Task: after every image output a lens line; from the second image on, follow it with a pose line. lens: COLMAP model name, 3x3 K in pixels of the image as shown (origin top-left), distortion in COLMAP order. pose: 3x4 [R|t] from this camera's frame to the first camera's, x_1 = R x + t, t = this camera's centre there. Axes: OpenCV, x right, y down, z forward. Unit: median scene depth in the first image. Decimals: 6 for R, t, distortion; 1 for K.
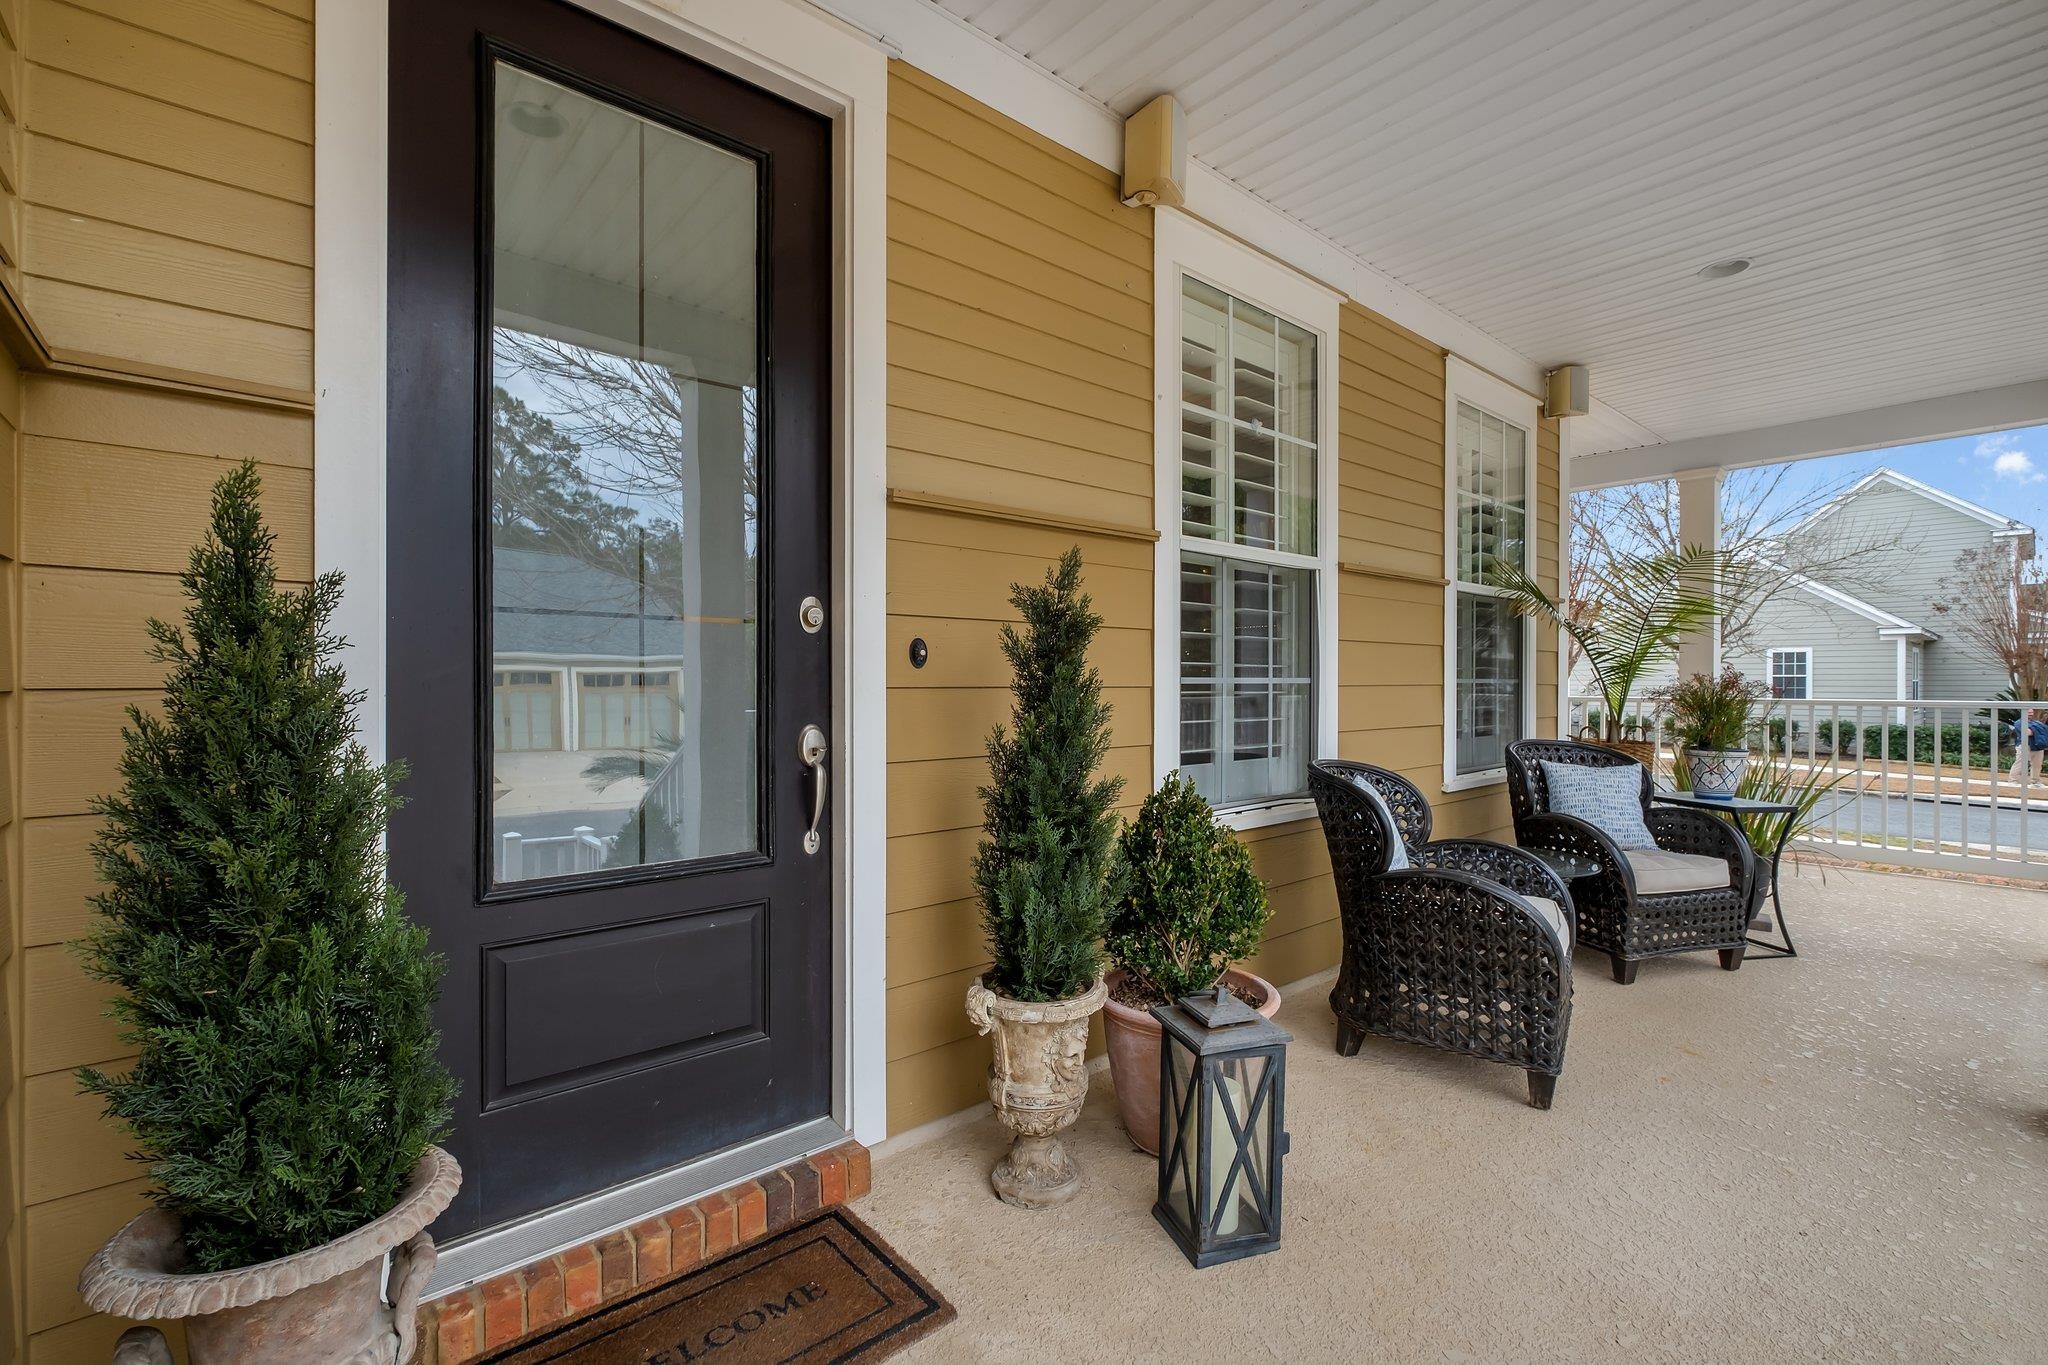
lens RADIAL K [[892.9, 0, 1014.9], [0, 892.9, 669.2], [0, 0, 1]] dist [-0.004478, 0.000269]
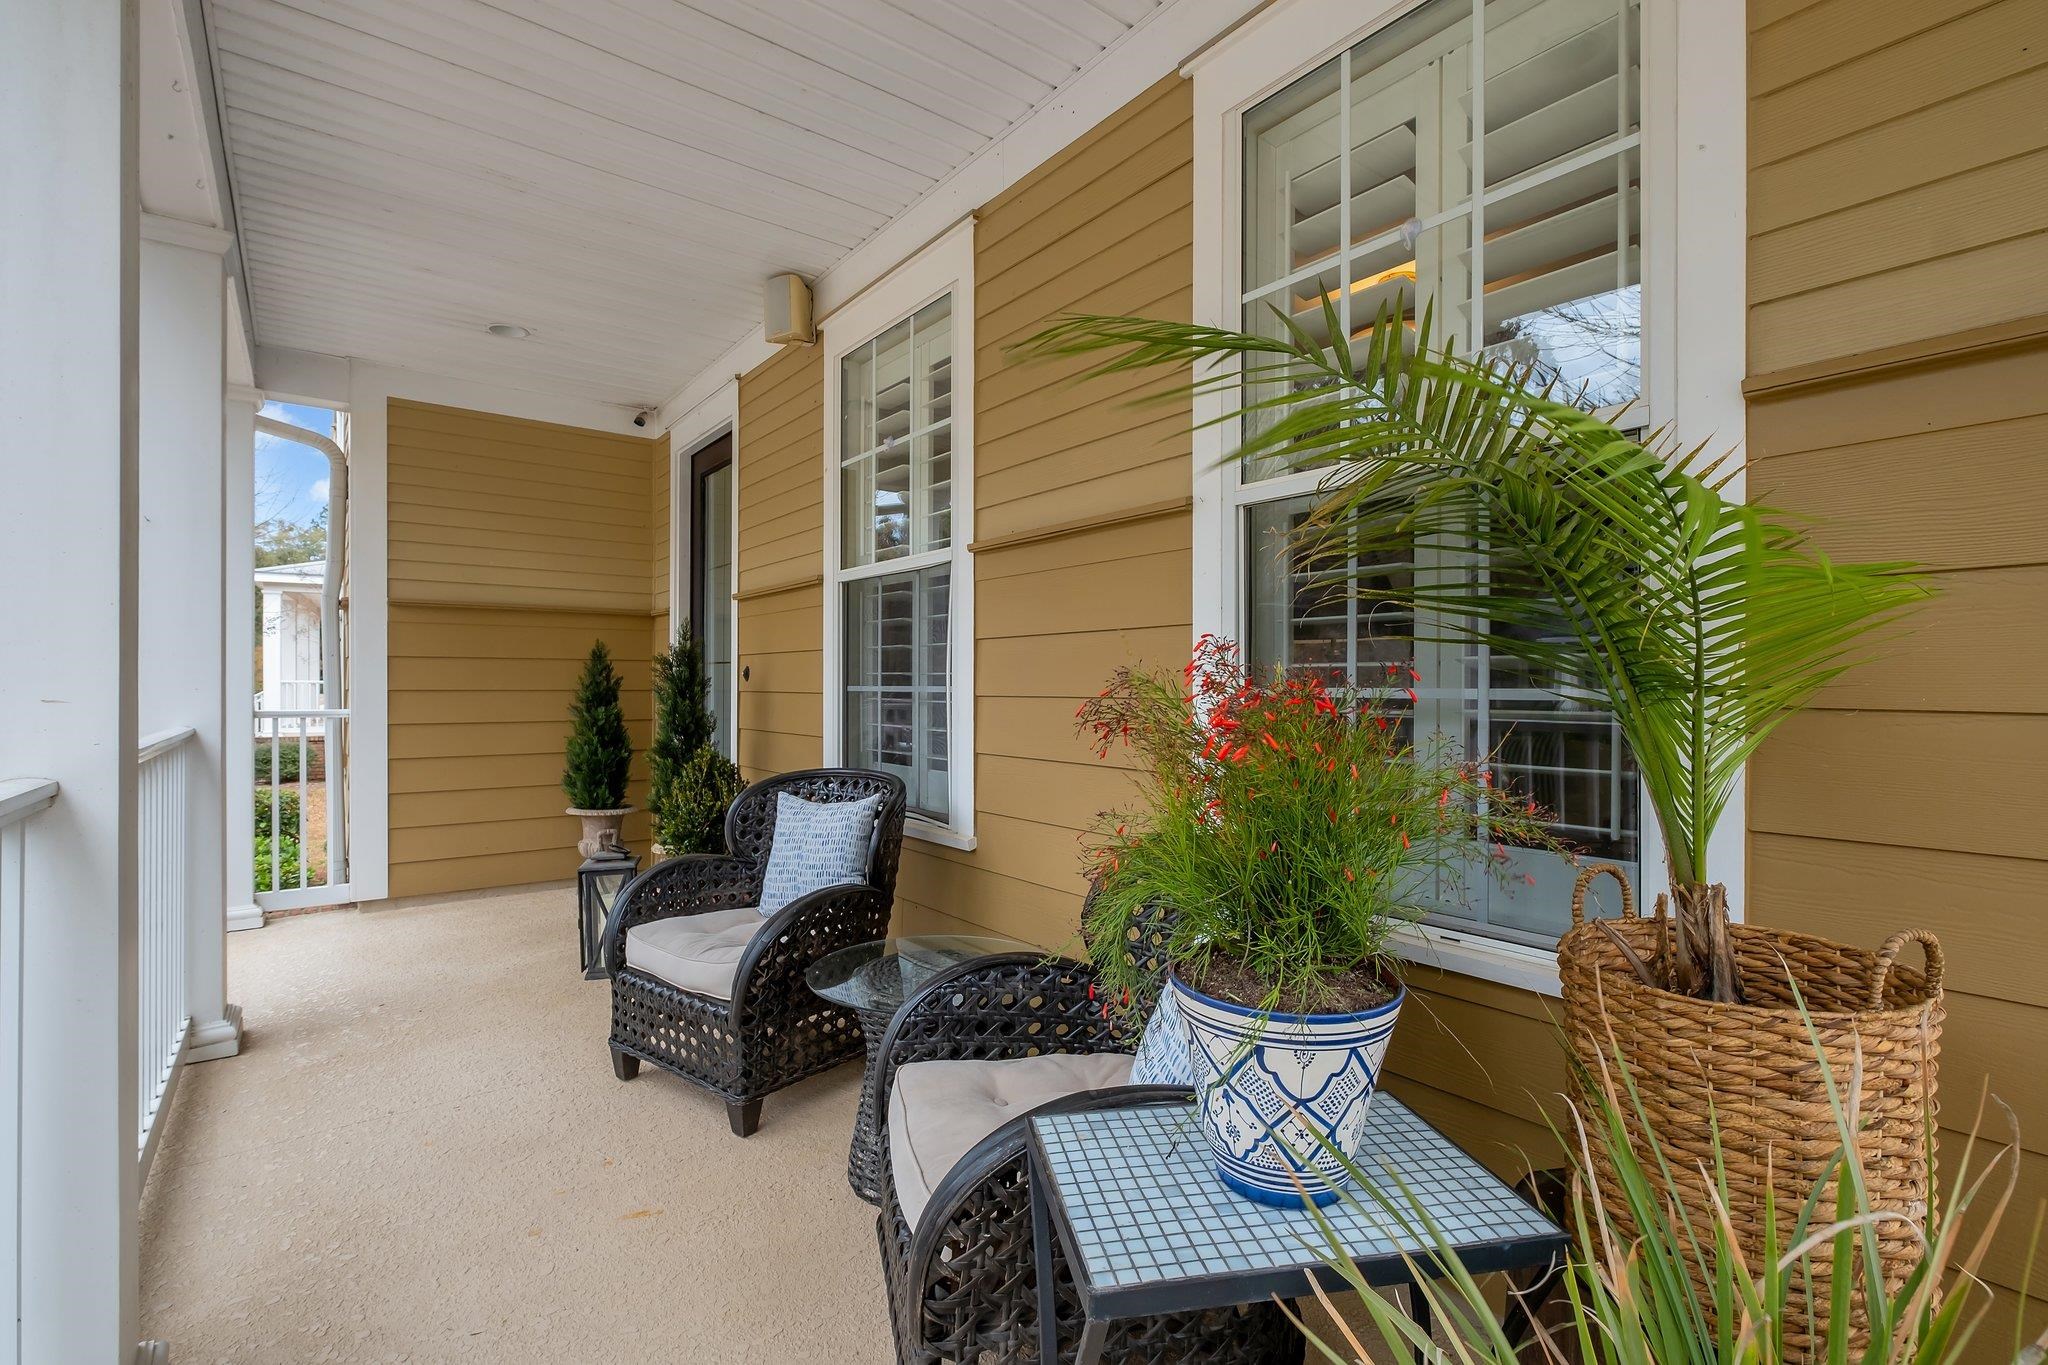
lens RADIAL K [[940.6, 0, 1022.5], [0, 940.6, 683.5], [0, 0, 1]] dist [0.000949, 0.000020]
pose [[-0.054529, -0.006442, -0.998491, 1.332996], [0.004311, 0.999968, -0.006687, 0.014260], [0.998503, -0.004669, -0.054500, 1.197124]]
